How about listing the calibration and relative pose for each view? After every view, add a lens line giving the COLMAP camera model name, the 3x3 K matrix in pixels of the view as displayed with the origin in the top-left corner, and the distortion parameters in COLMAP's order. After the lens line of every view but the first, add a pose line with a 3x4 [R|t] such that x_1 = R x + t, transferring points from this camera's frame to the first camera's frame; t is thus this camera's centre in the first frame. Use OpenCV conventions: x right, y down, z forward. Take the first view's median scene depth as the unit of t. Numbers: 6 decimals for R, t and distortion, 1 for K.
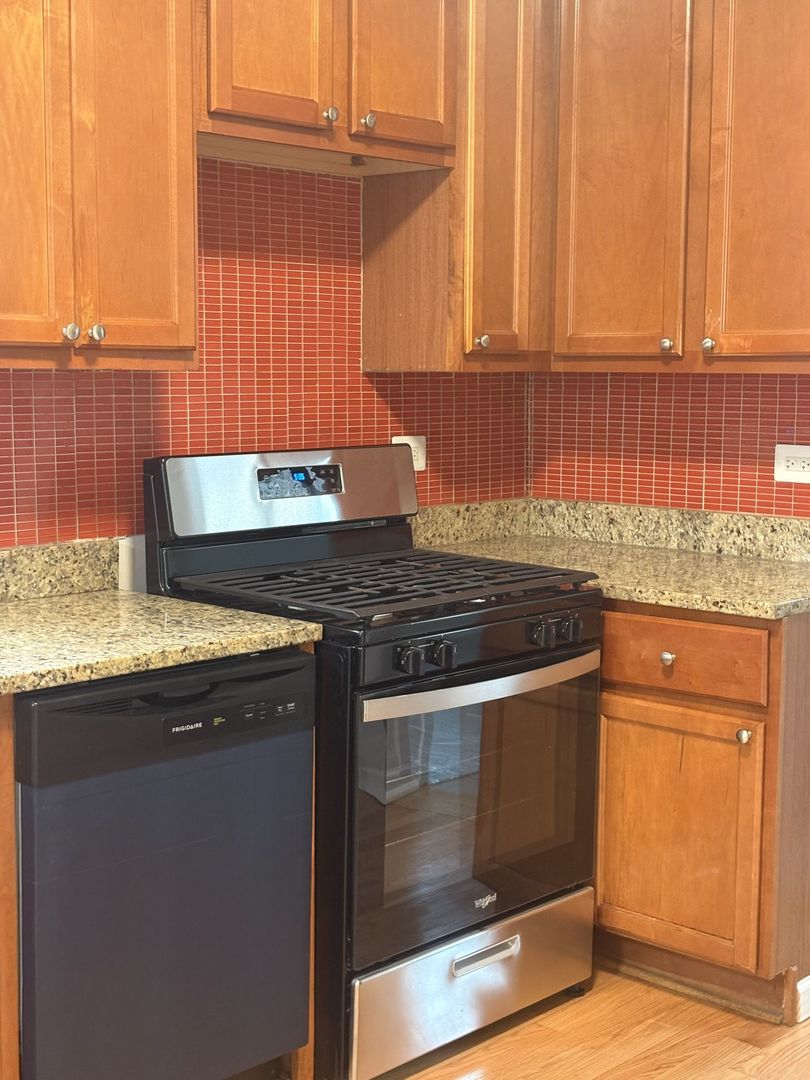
lens RADIAL K [[1554.8, 0, 405.0], [0, 1554.8, 540.0], [0, 0, 1]] dist [0.037267, -0.011151]
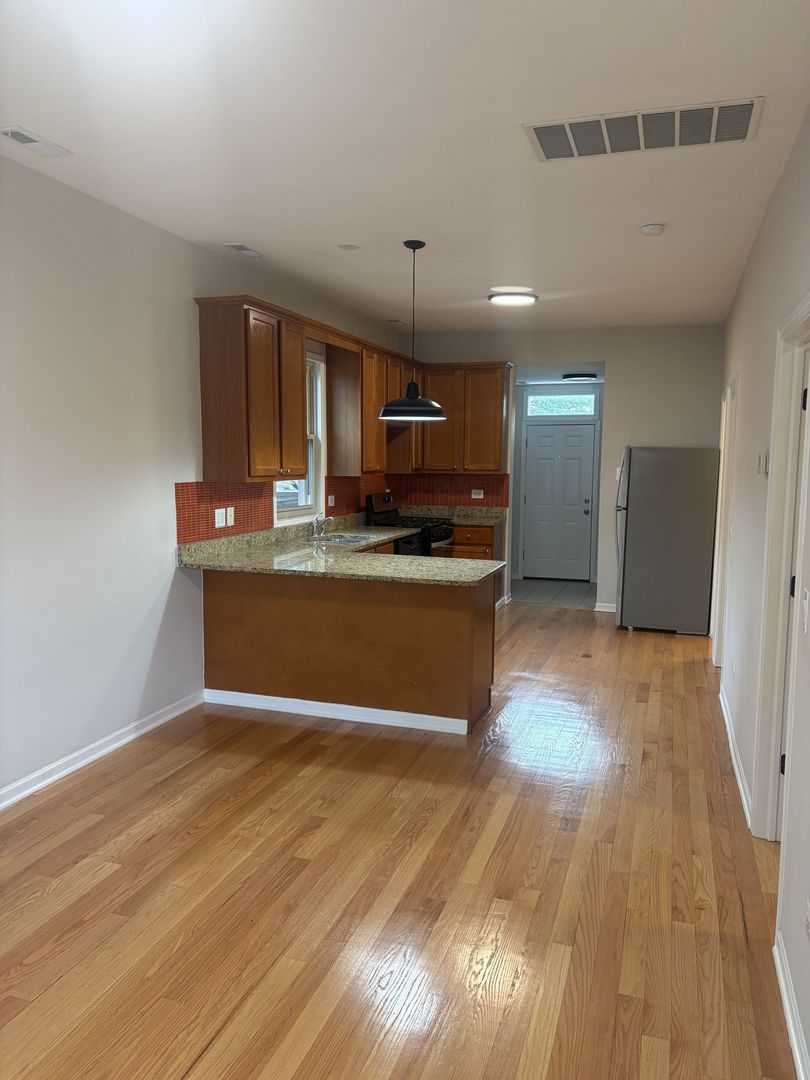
lens RADIAL K [[777.6, 0, 405.0], [0, 777.6, 540.0], [0, 0, 1]] dist [0.064132, -0.223696]
pose [[0.908638, -0.046567, 0.414981, -0.871284], [0.047584, 0.998836, 0.007896, 0.054901], [-0.414866, 0.012572, 0.909796, -0.920901]]
